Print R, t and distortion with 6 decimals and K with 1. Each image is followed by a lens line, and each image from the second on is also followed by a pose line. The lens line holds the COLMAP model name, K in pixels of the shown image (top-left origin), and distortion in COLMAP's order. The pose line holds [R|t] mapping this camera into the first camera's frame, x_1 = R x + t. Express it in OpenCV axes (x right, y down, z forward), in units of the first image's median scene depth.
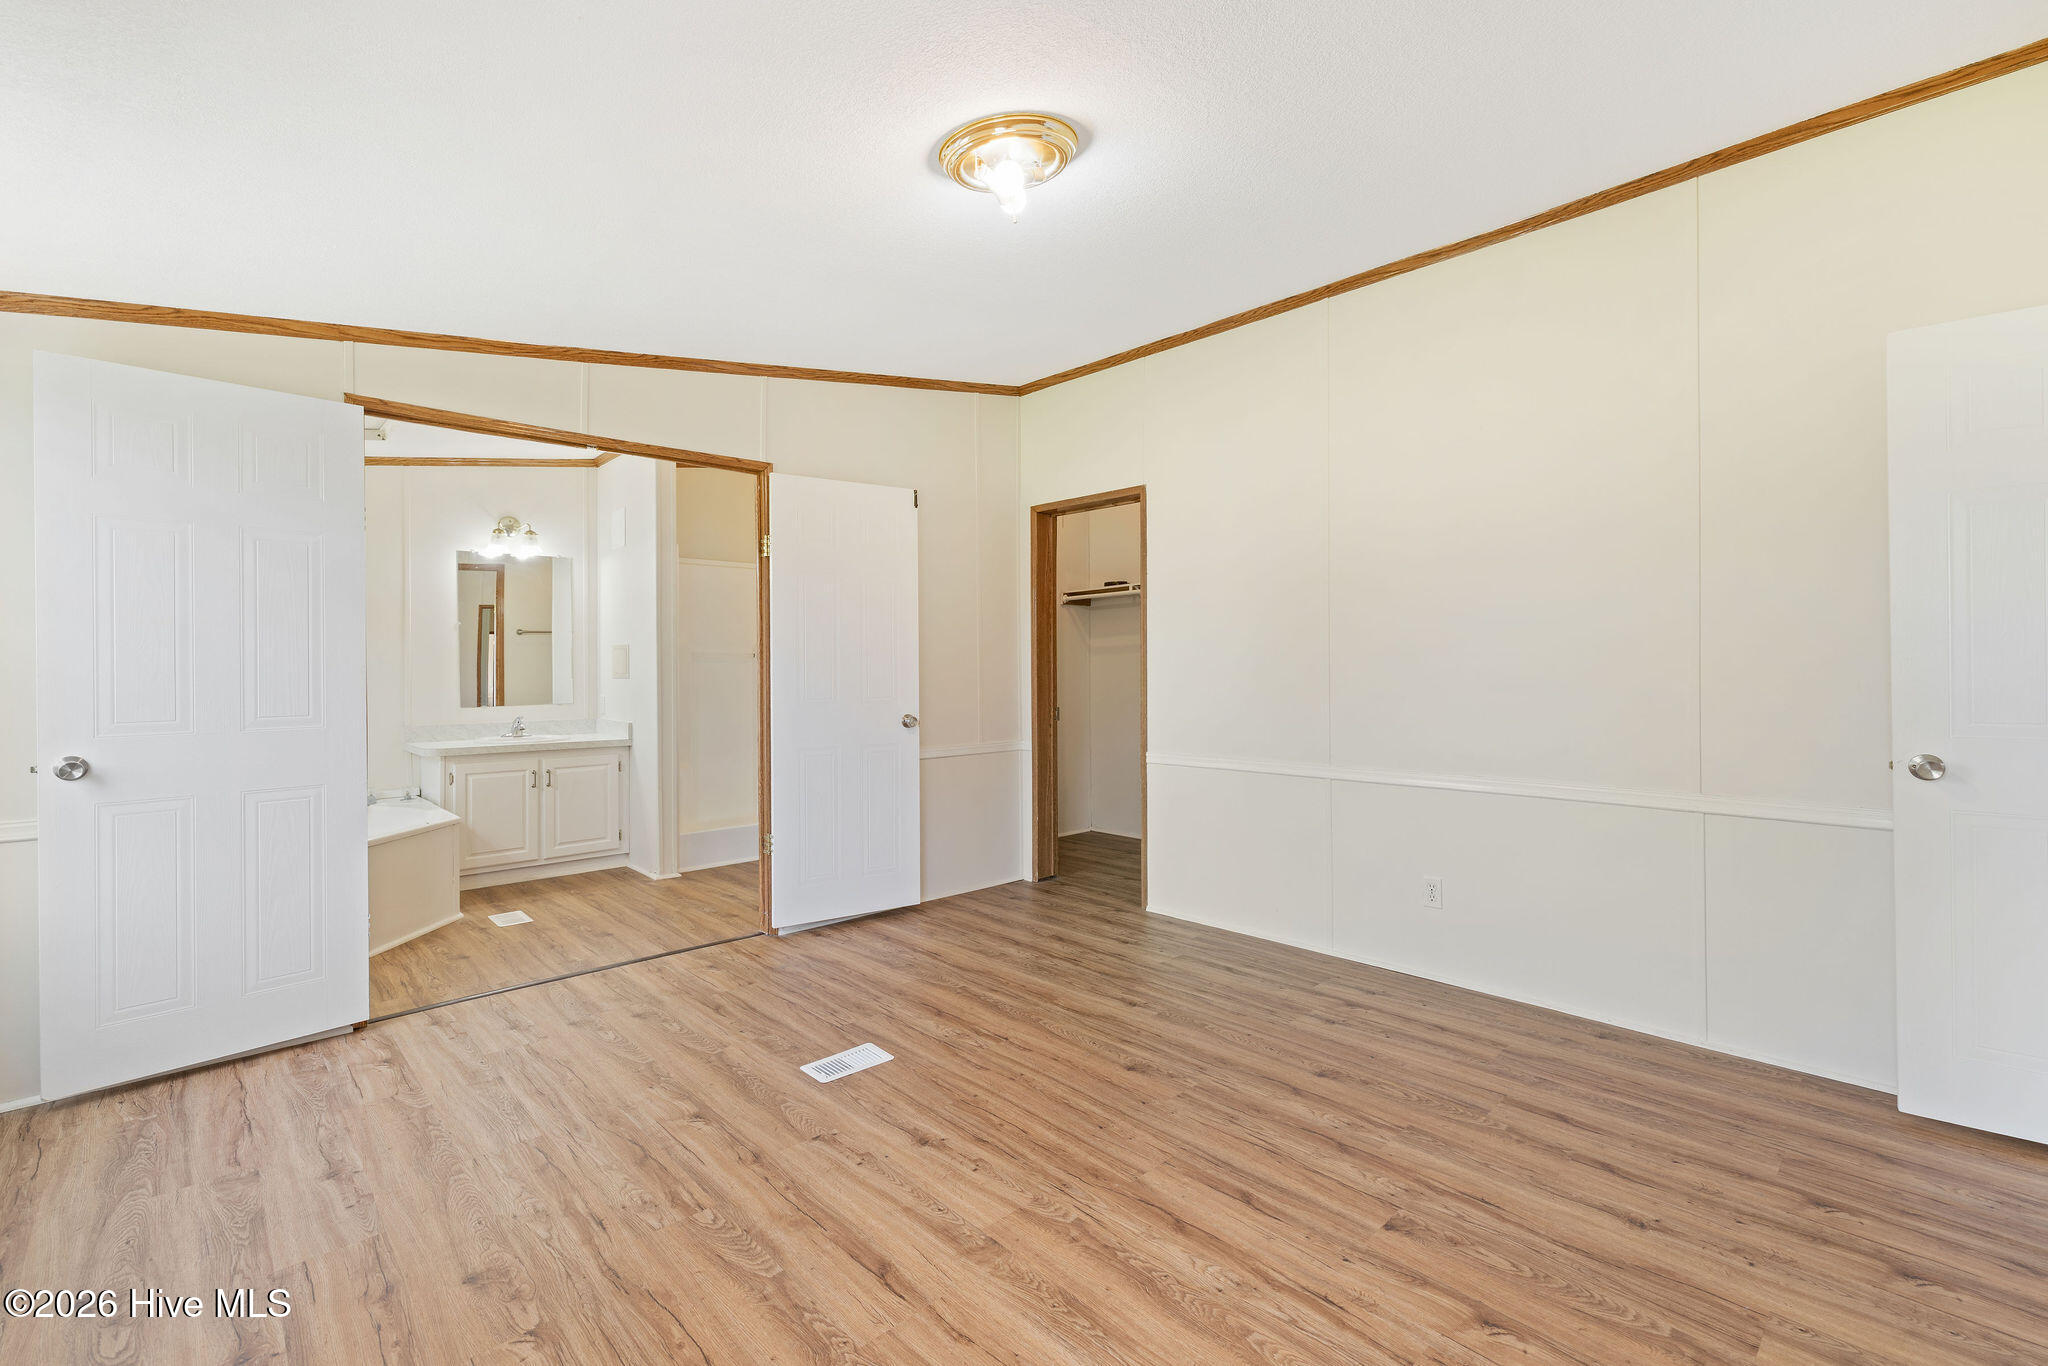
lens RADIAL K [[887.3, 0, 1026.1], [0, 887.3, 666.3], [0, 0, 1]] dist [-0.000462, 0.001250]
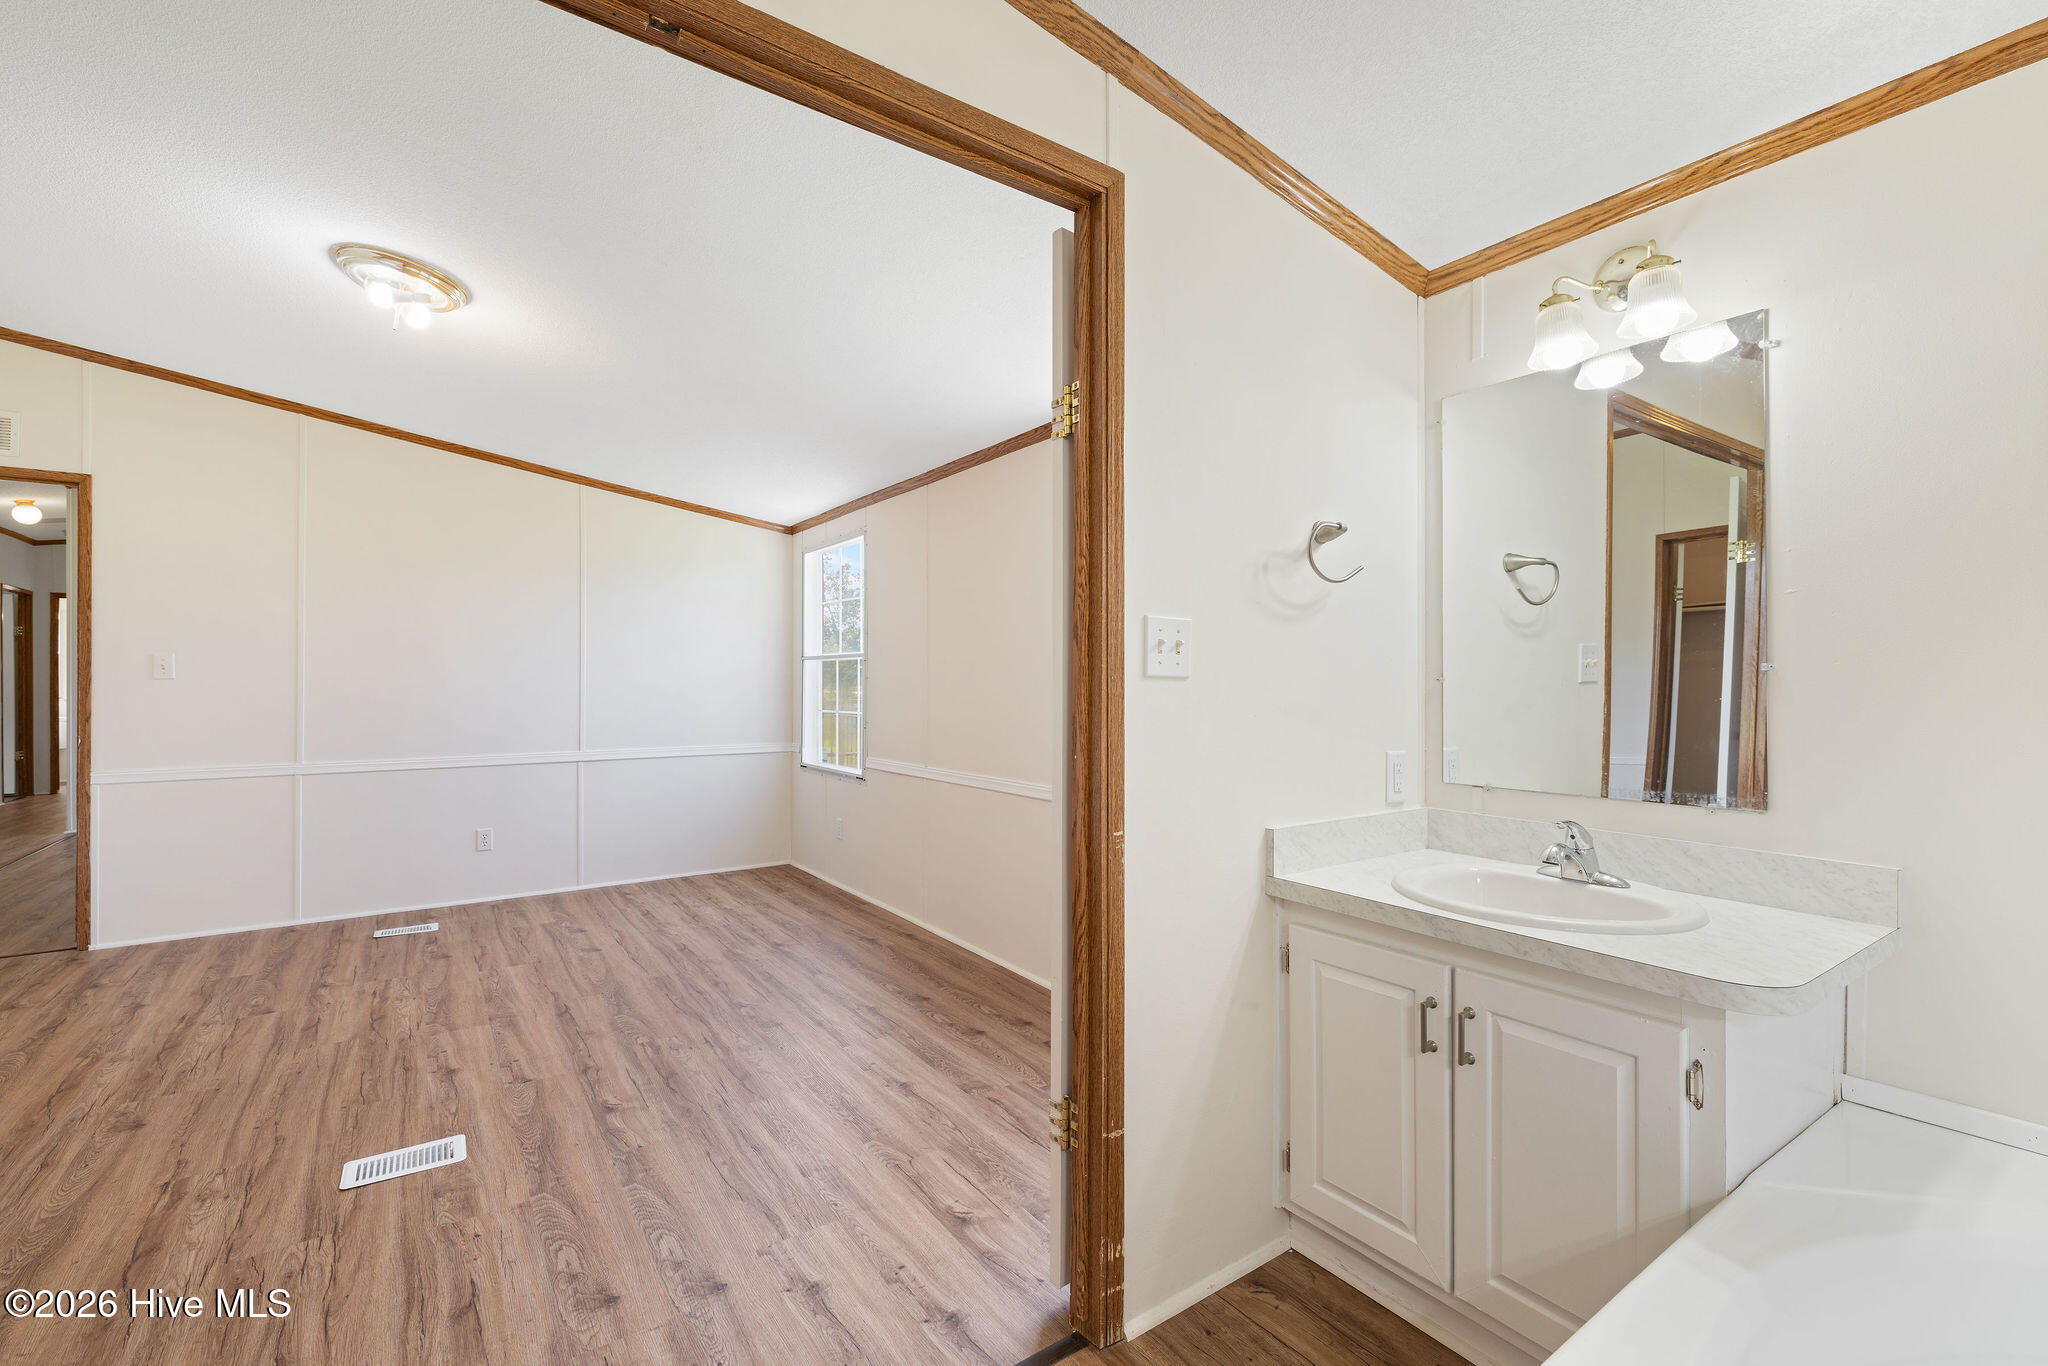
lens RADIAL K [[887.3, 0, 1028.1], [0, 887.3, 671.8], [0, 0, 1]] dist [-0.000462, 0.001250]
pose [[-0.988968, 0.005454, 0.148030, -0.836532], [0.003259, 0.999881, -0.015066, 0.009431], [-0.148095, -0.014418, -0.988868, 1.623673]]
